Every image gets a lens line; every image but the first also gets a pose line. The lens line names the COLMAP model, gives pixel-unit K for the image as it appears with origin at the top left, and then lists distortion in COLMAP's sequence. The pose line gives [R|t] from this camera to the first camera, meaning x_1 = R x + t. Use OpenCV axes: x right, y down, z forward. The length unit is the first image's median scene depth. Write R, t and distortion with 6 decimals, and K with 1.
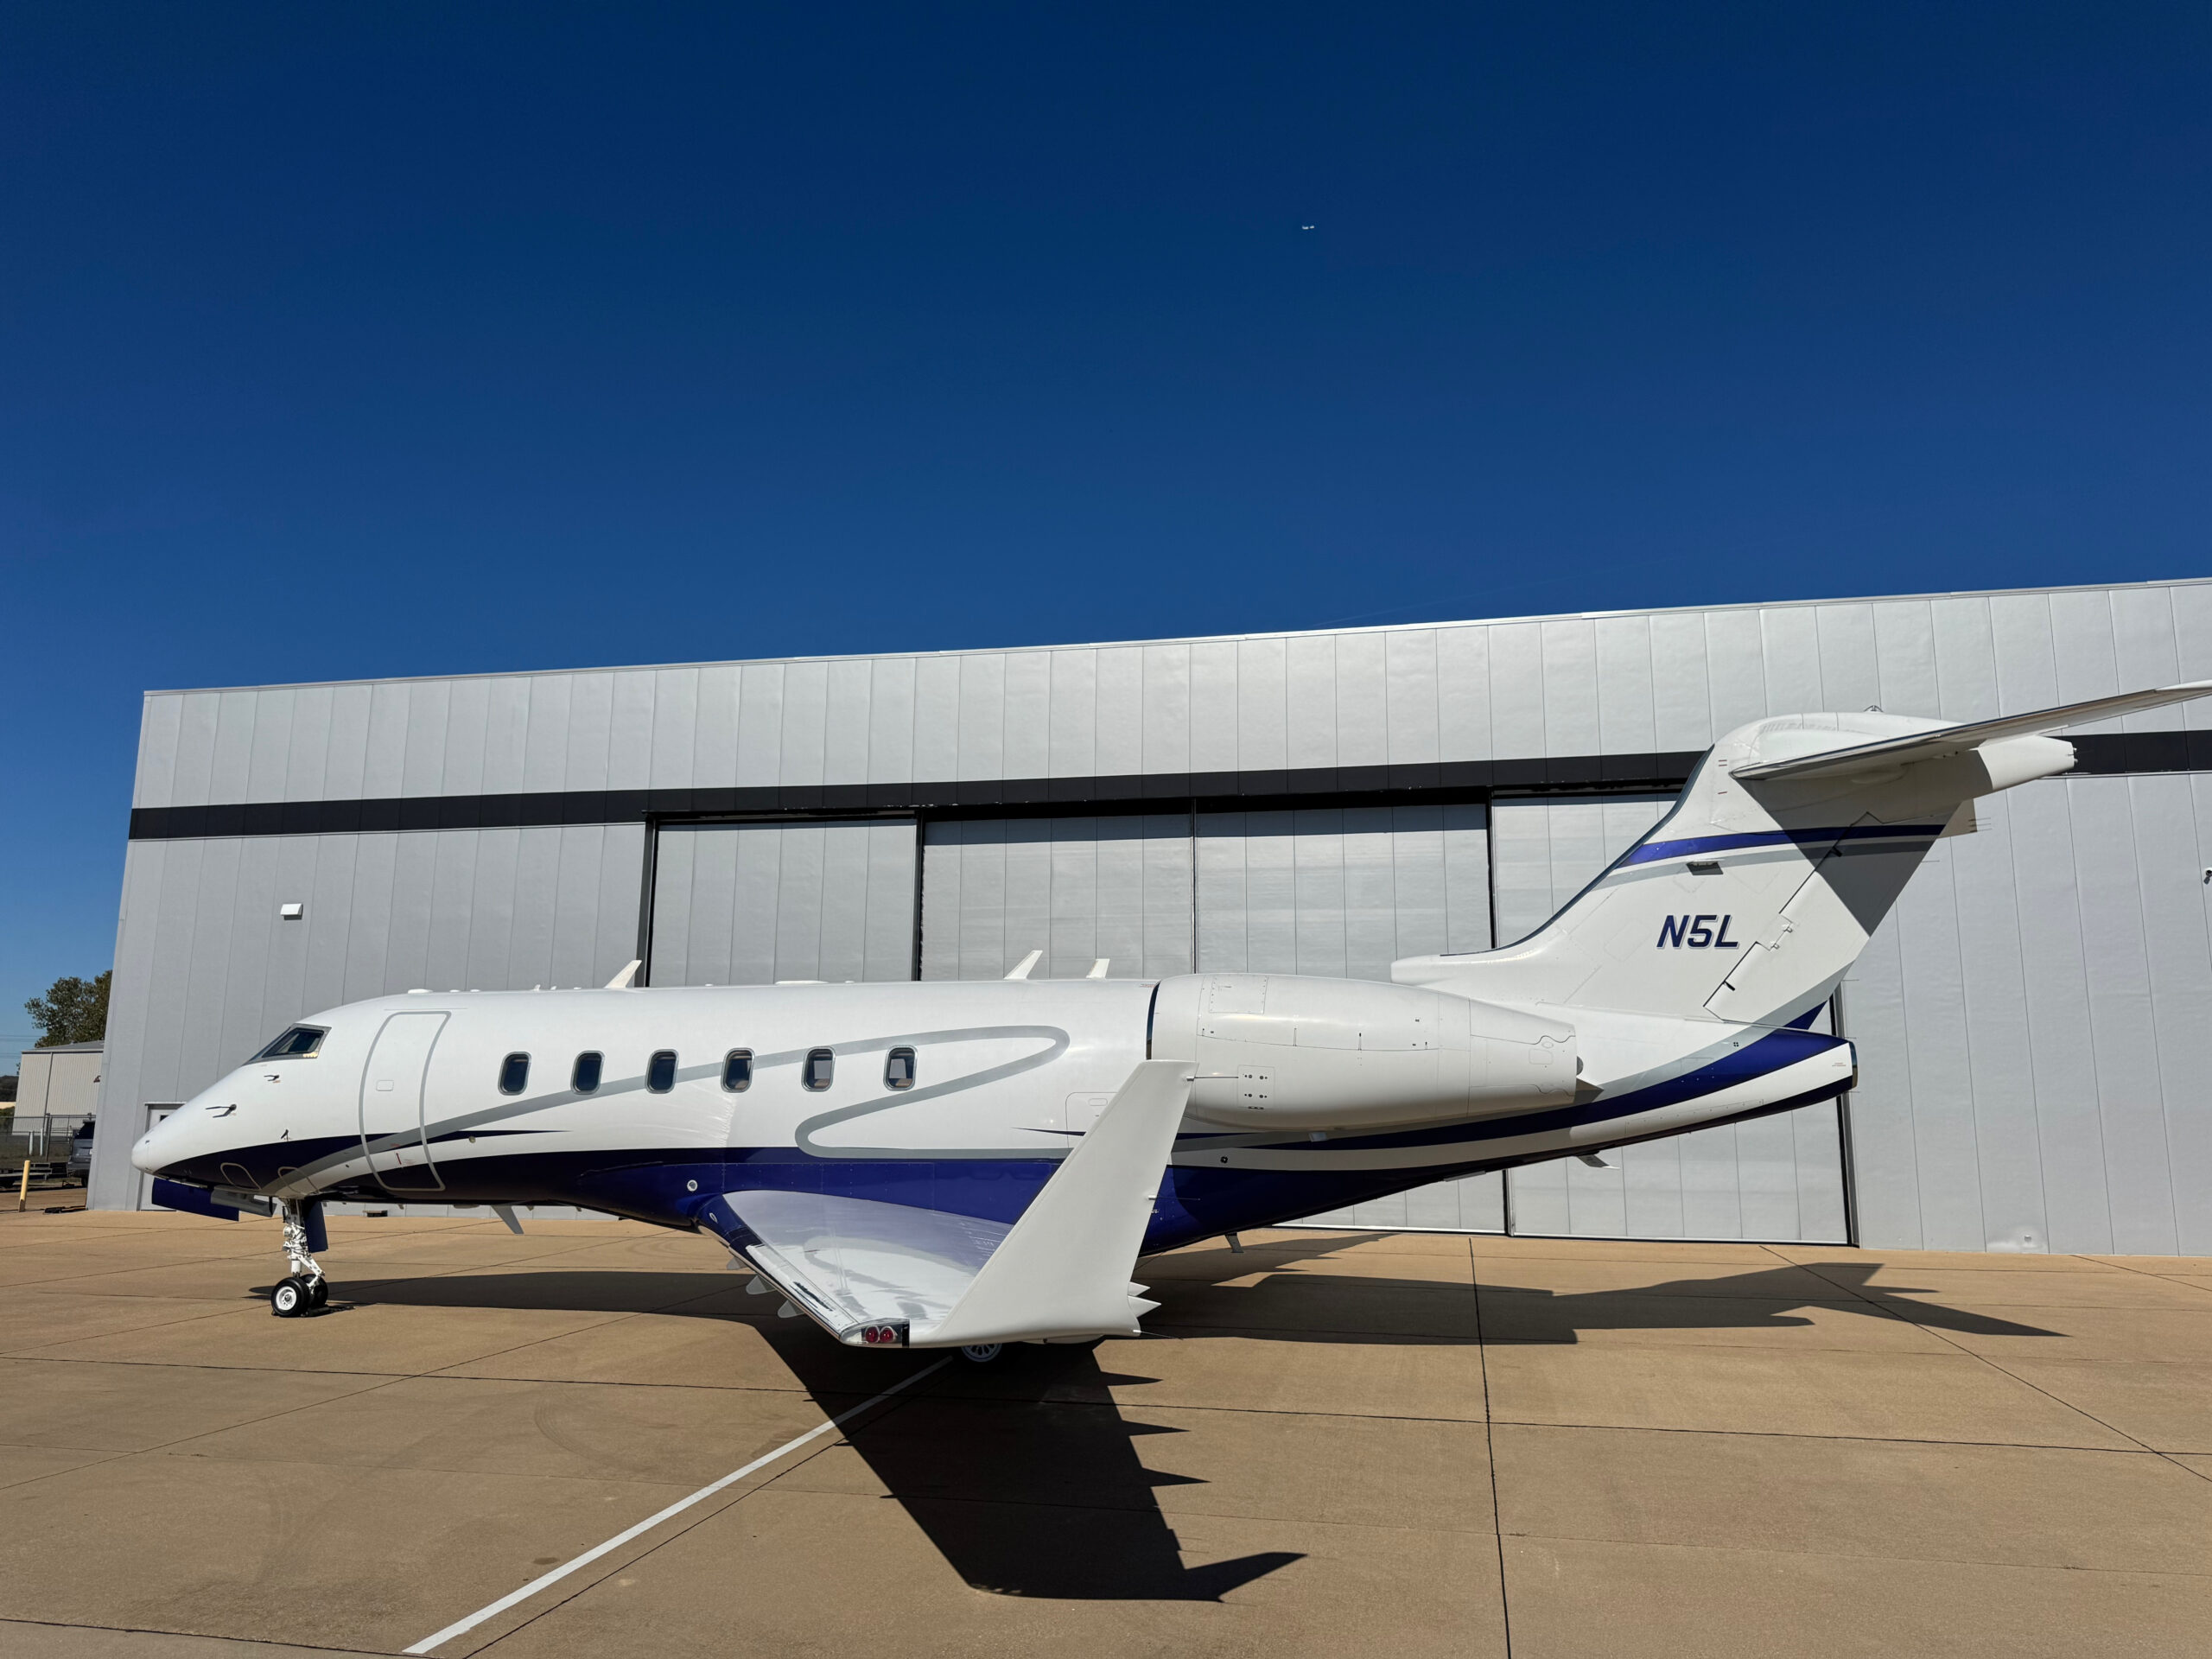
lens RADIAL K [[1547.5, 0, 1108.3], [0, 1547.5, 831.6], [0, 0, 1]] dist [0.129941, -0.208211]
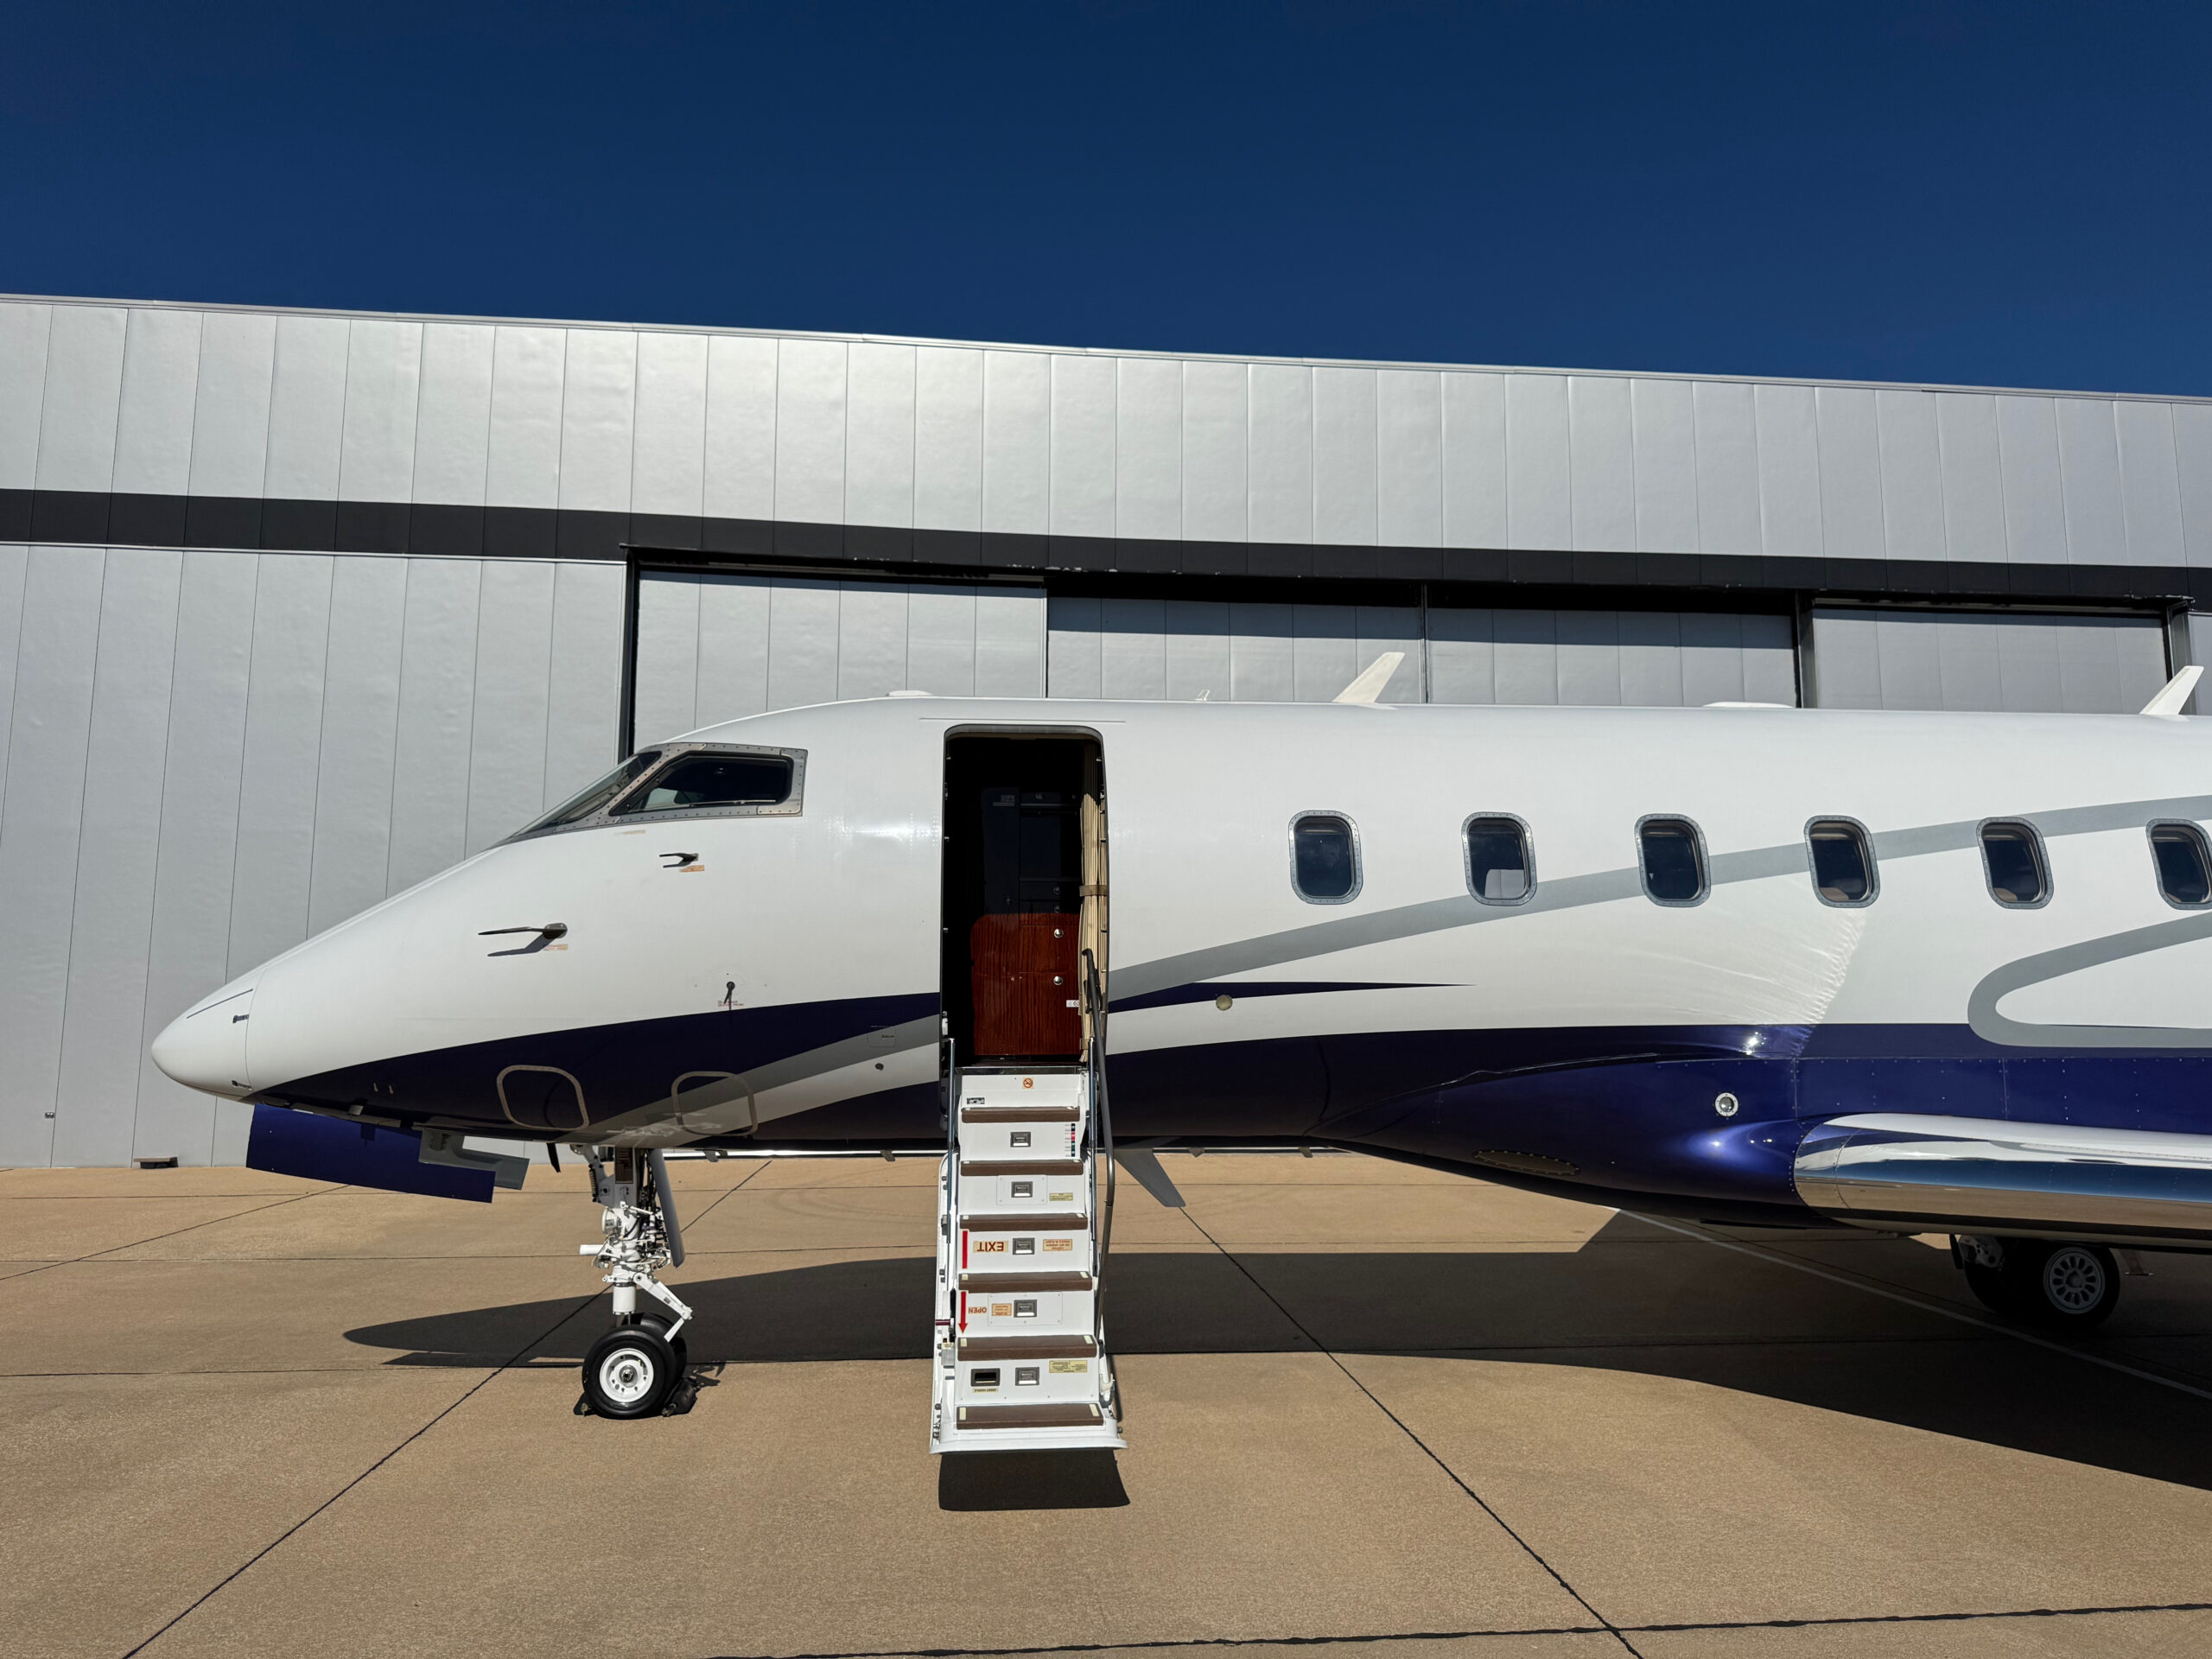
lens RADIAL K [[1547.5, 0, 1108.3], [0, 1547.5, 831.6], [0, 0, 1]] dist [0.129941, -0.208211]
pose [[0.954226, 0.035007, 0.297031, -0.560101], [-0.050170, 0.997790, 0.043577, 0.128719], [-0.294849, -0.056484, 0.953873, 0.590408]]
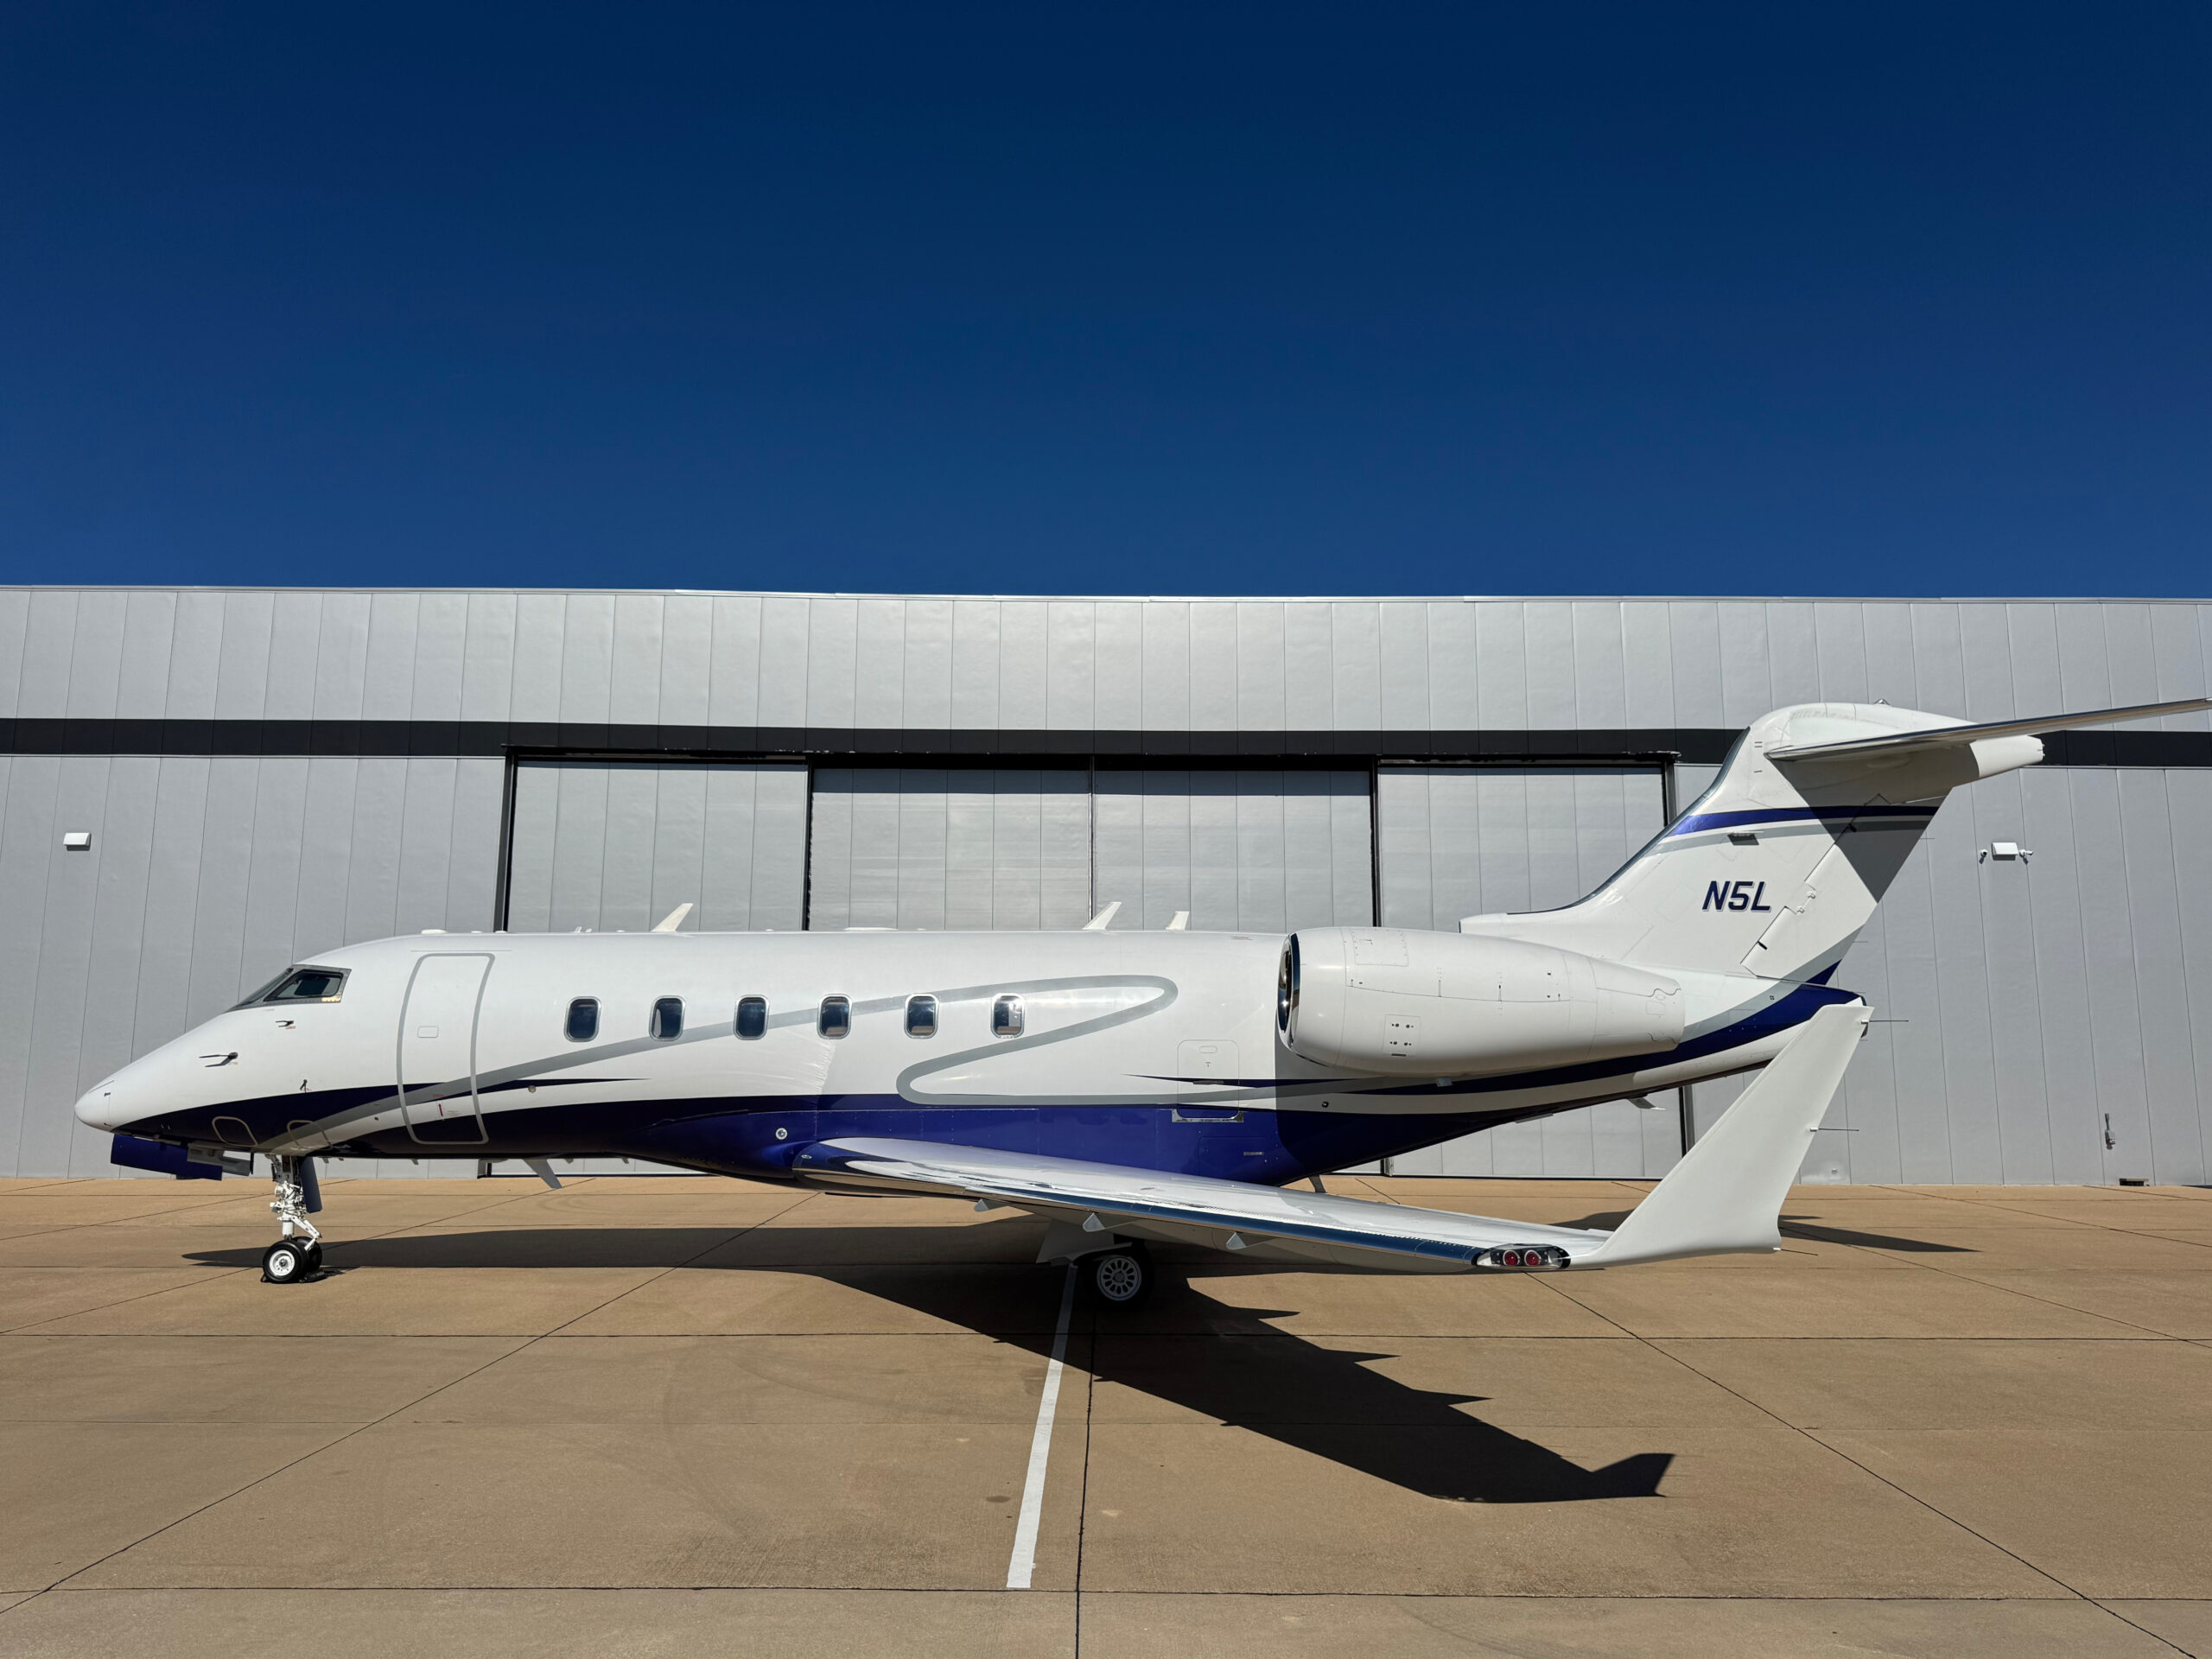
lens RADIAL K [[1547.5, 0, 1108.3], [0, 1547.5, 831.6], [0, 0, 1]] dist [0.129941, -0.208211]
pose [[0.977202, 0.028947, 0.210327, -0.266131], [-0.034852, 0.999094, 0.024422, 0.005994], [-0.209429, -0.031196, 0.977326, 0.010030]]
